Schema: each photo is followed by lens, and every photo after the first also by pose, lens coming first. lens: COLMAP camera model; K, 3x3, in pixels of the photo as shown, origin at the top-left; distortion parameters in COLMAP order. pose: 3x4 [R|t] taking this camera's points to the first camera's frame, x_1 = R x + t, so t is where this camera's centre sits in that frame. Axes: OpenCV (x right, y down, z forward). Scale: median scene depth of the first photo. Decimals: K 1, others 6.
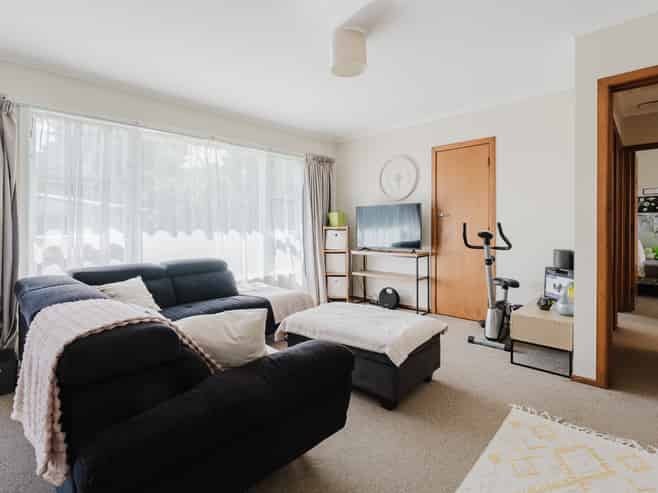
lens RADIAL K [[333.1, 0, 329.3], [0, 333.1, 228.2], [0, 0, 1]] dist [-0.000532, -0.000129]
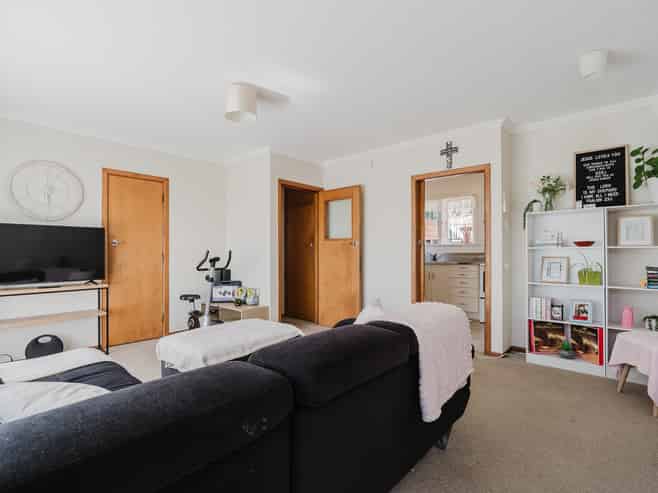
lens RADIAL K [[339.9, 0, 329.0], [0, 339.9, 246.5], [0, 0, 1]] dist [-0.000697, -0.000050]
pose [[-0.049541, 0.020797, 0.998556, -0.663202], [0.005803, 0.999772, -0.020534, -0.001557], [-0.998755, 0.004777, -0.049651, 0.430876]]
